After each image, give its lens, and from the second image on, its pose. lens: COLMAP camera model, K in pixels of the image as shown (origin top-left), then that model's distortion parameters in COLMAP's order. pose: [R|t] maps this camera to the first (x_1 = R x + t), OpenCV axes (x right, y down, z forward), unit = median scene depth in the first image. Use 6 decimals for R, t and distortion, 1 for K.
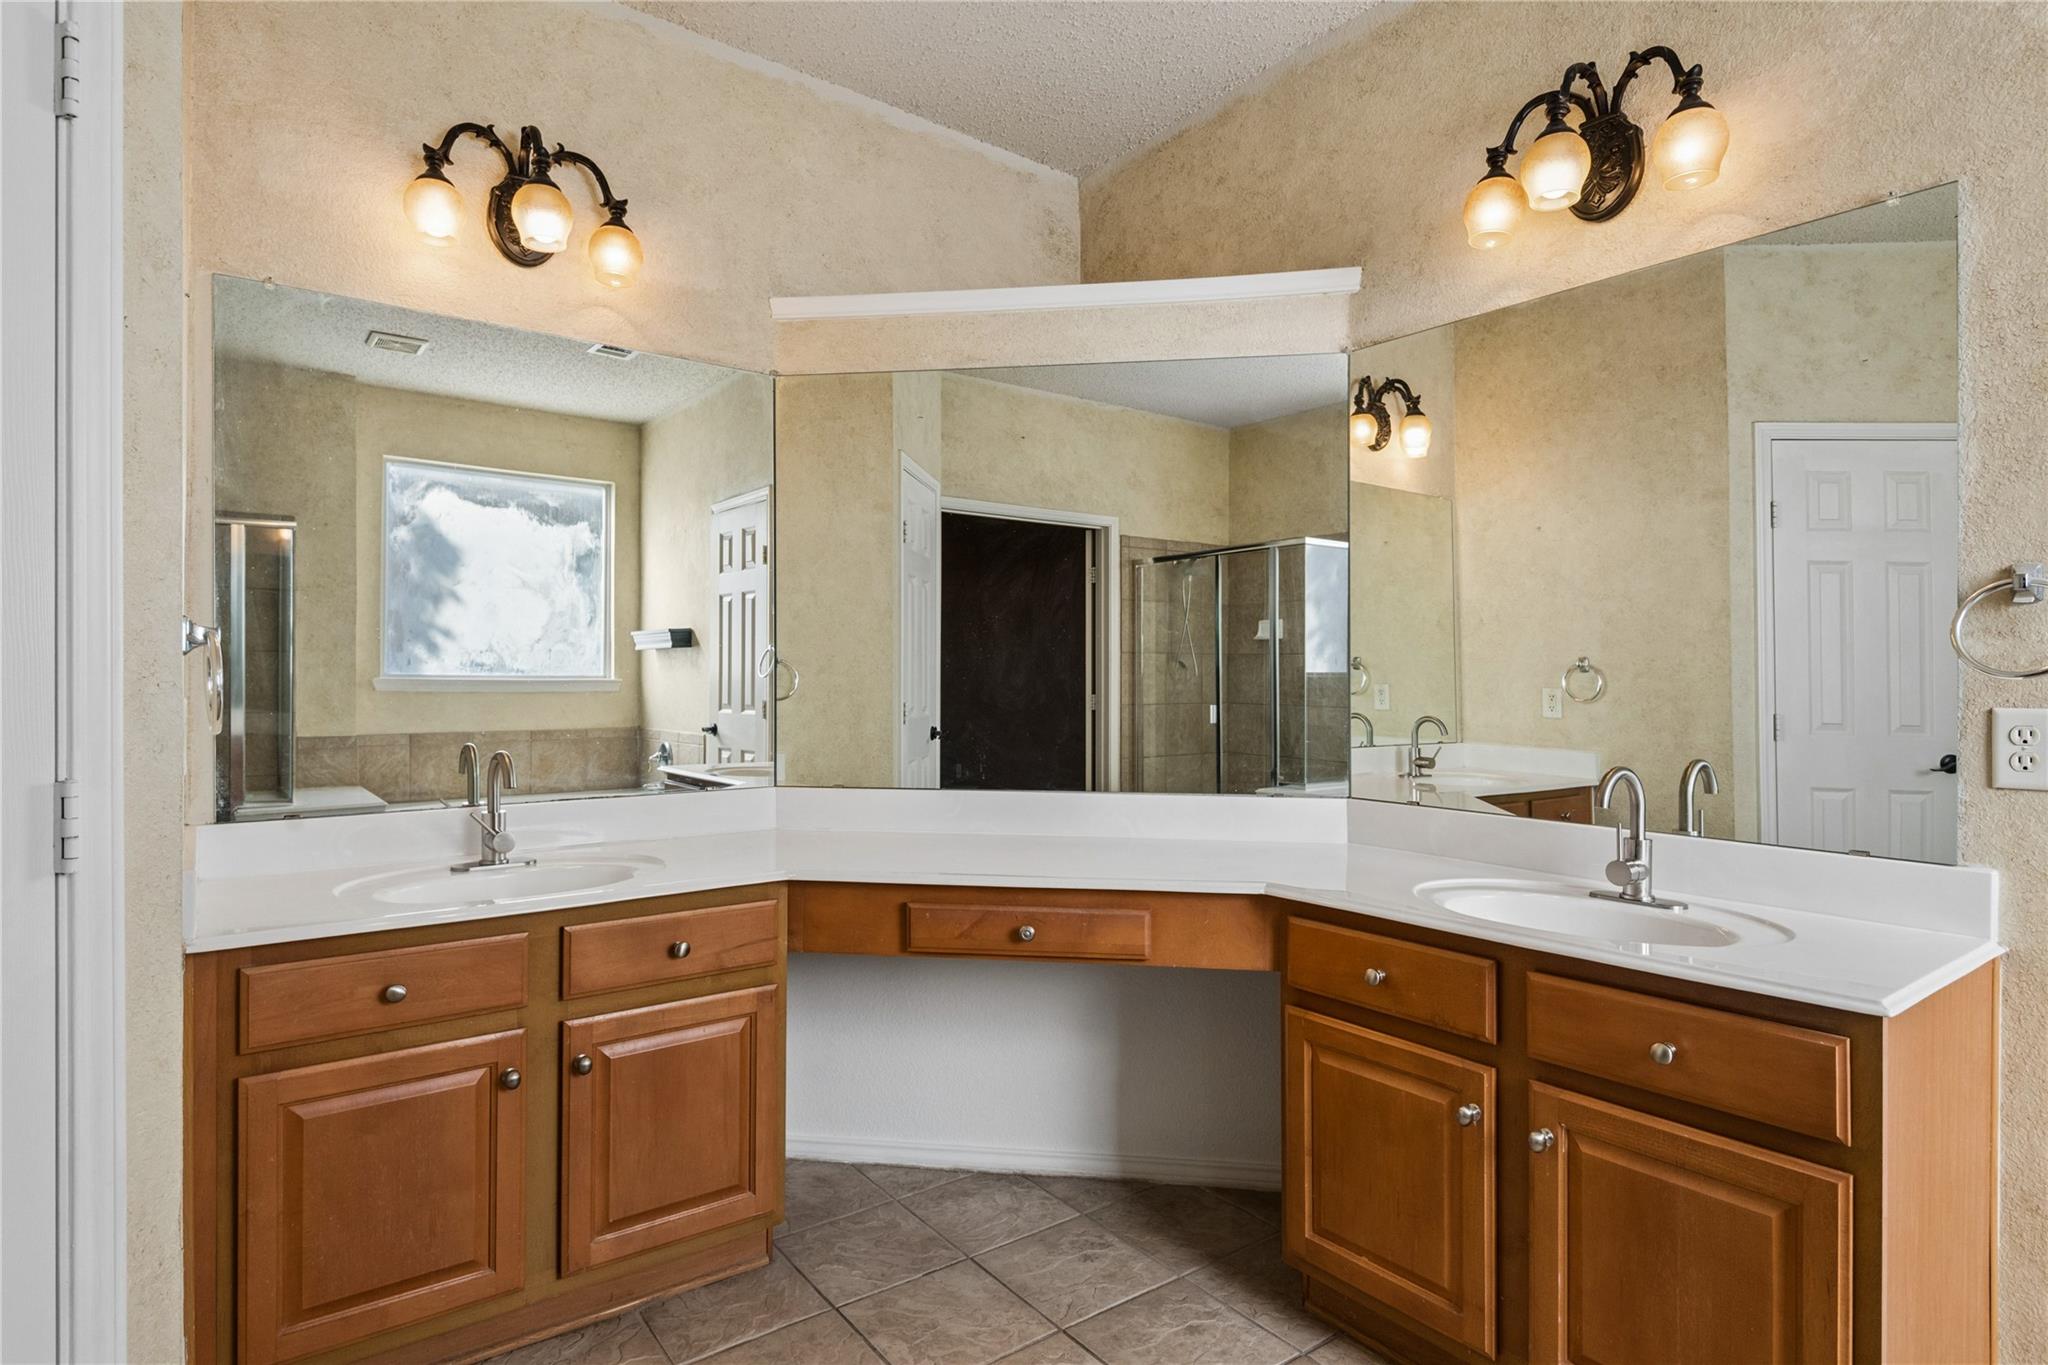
lens RADIAL K [[1084.1, 0, 1019.5], [0, 1084.1, 685.3], [0, 0, 1]] dist [0.001748, -0.004191]
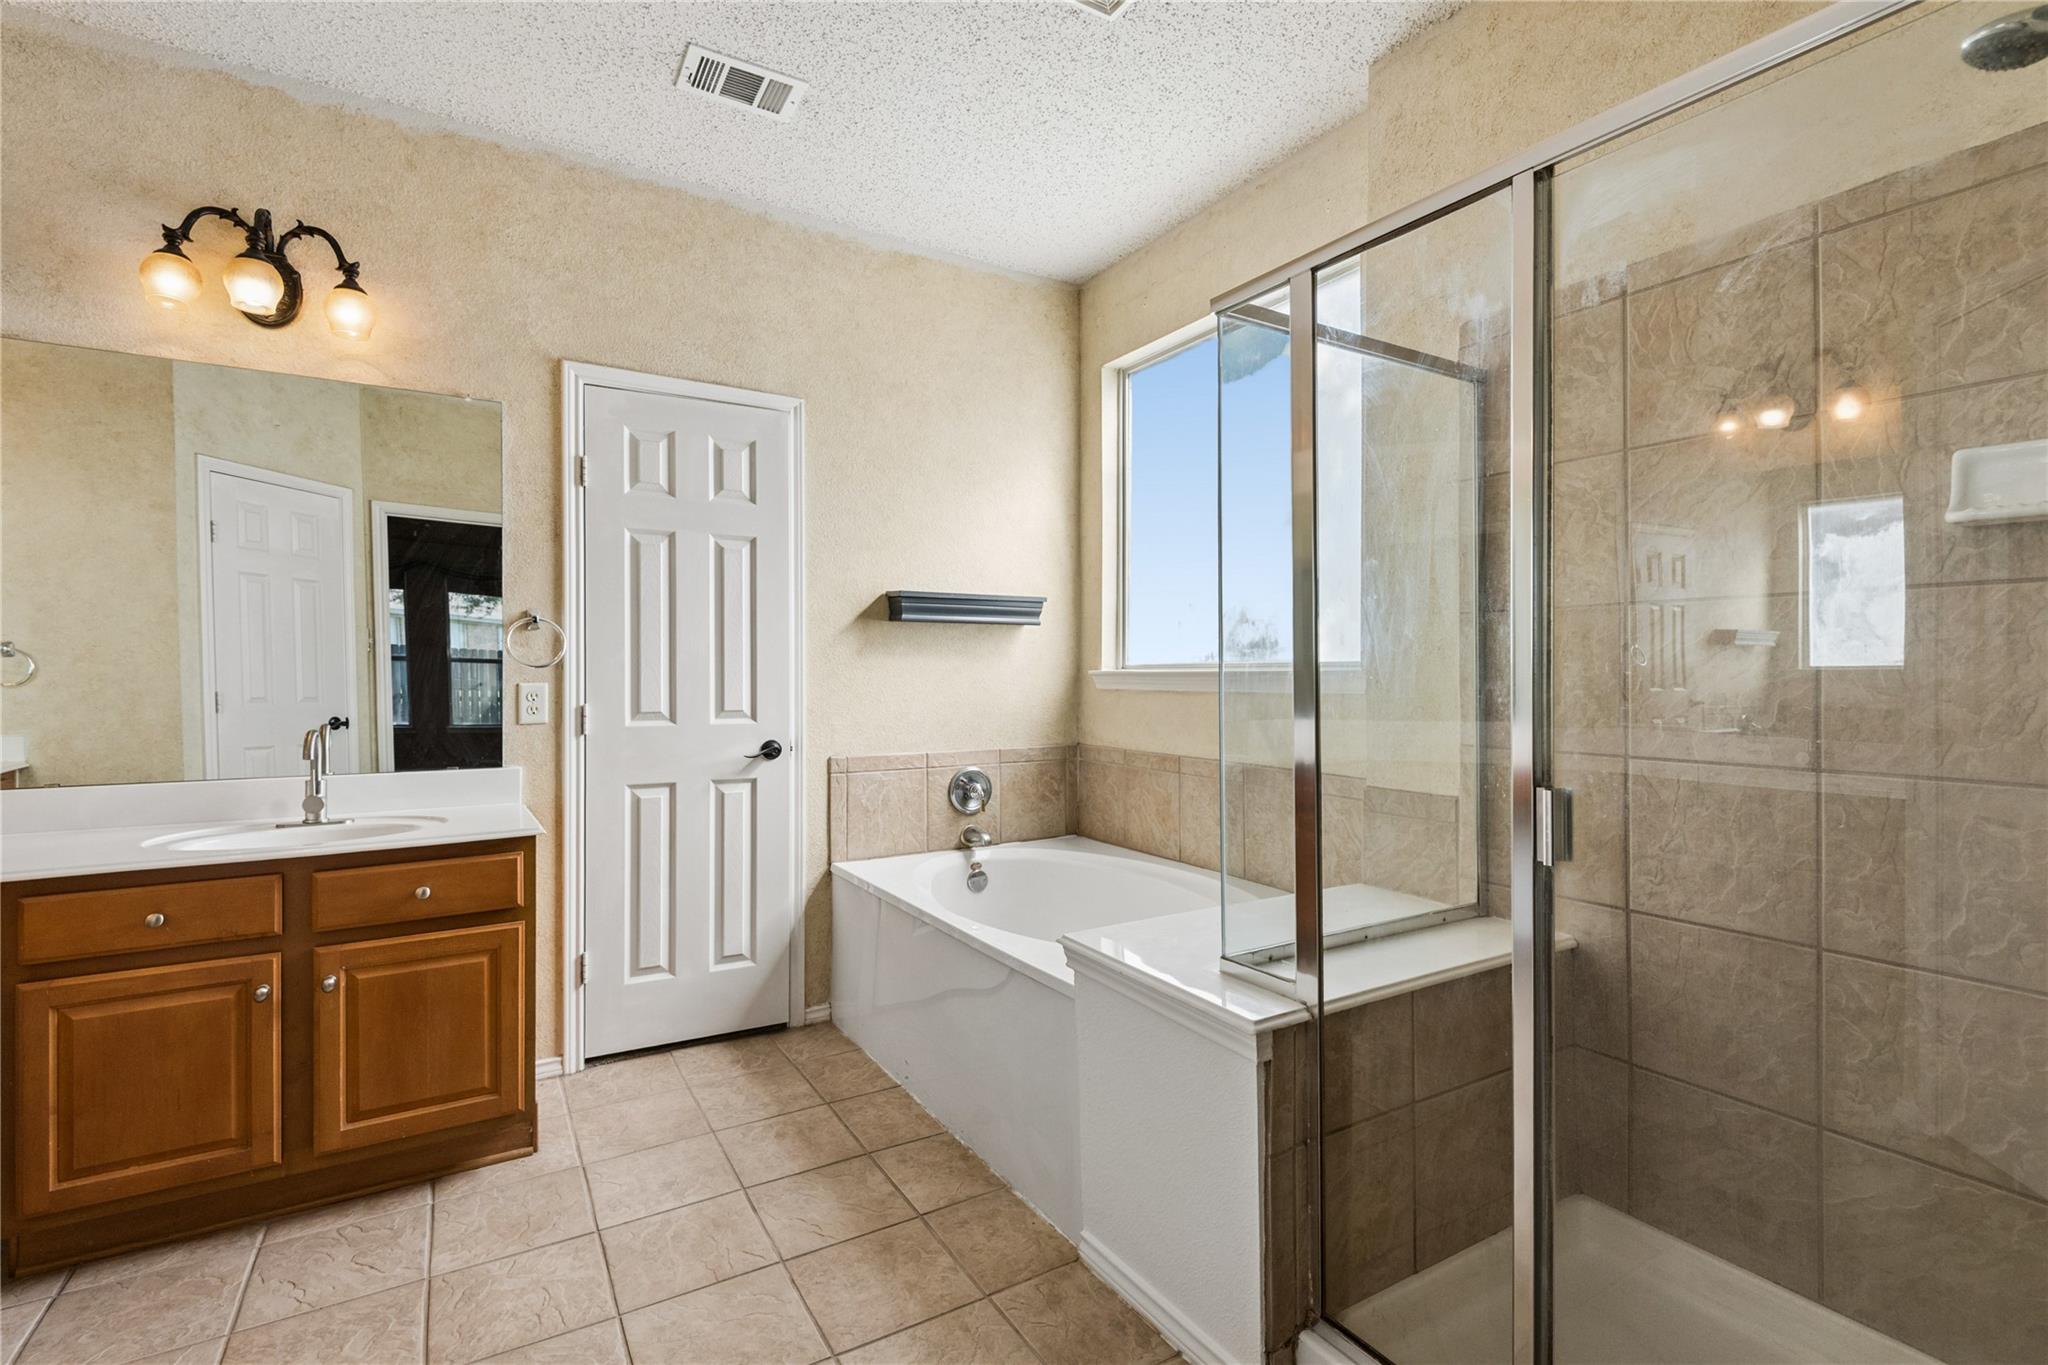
lens RADIAL K [[937.6, 0, 1021.2], [0, 937.6, 671.2], [0, 0, 1]] dist [0.018704, -0.010971]
pose [[0.090516, -0.010016, 0.995845, -0.575492], [0.001206, 0.999950, 0.009948, -0.013108], [-0.995894, 0.000300, 0.090524, -0.040879]]
